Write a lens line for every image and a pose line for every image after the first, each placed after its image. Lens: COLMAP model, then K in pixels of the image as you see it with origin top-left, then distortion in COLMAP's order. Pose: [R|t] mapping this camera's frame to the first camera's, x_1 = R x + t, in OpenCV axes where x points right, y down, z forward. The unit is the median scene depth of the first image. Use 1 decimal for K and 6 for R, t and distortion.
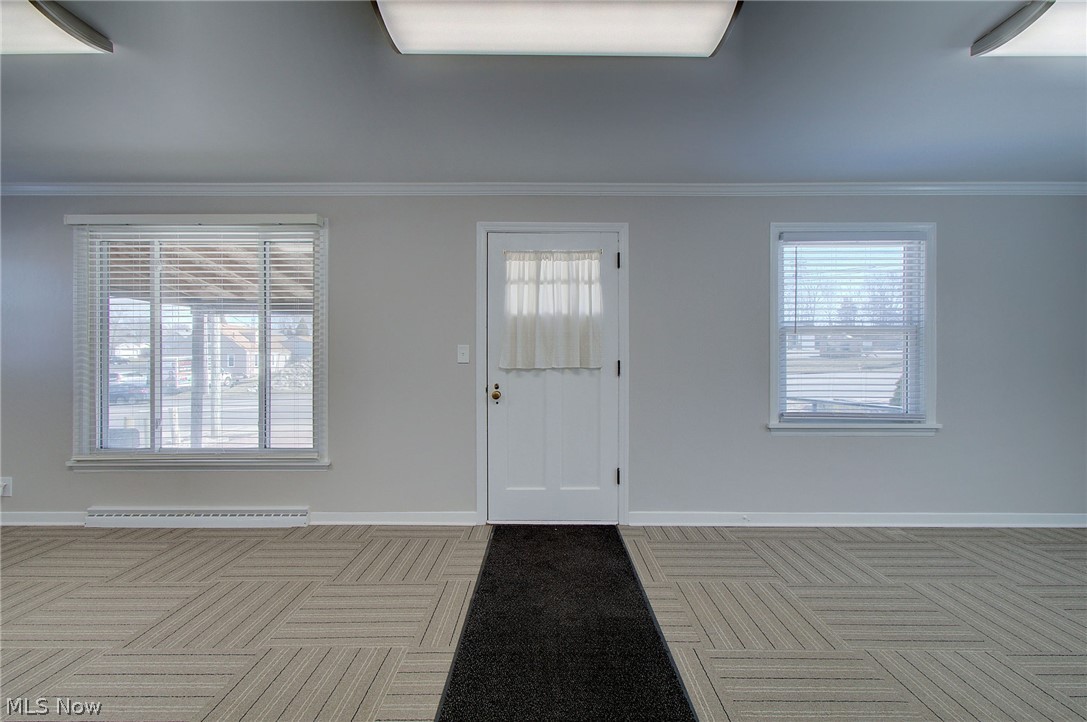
lens RADIAL K [[495.9, 0, 543.5], [0, 495.9, 361.0], [0, 0, 1]] dist [0.008991, -0.000230]
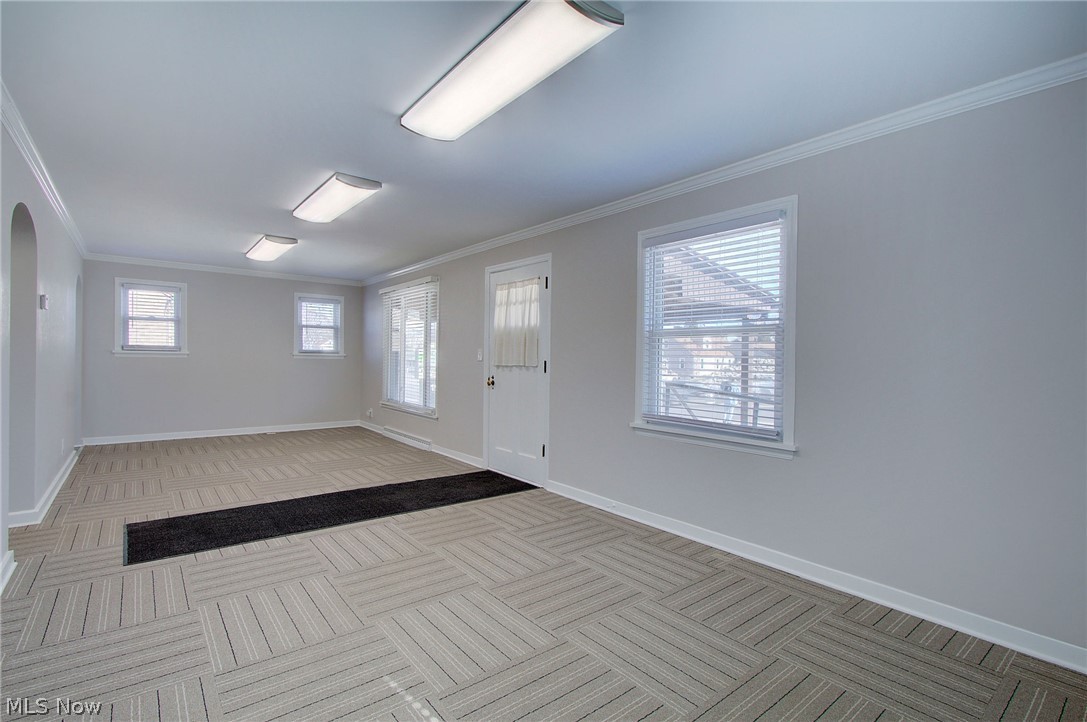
lens RADIAL K [[505.9, 0, 543.1], [0, 505.9, 366.6], [0, 0, 1]] dist [-0.000116, 0.000059]
pose [[0.627159, 0.023531, -0.778536, 1.176857], [-0.022890, 0.999669, 0.011776, -0.001175], [0.778555, 0.010436, 0.627490, 0.173754]]
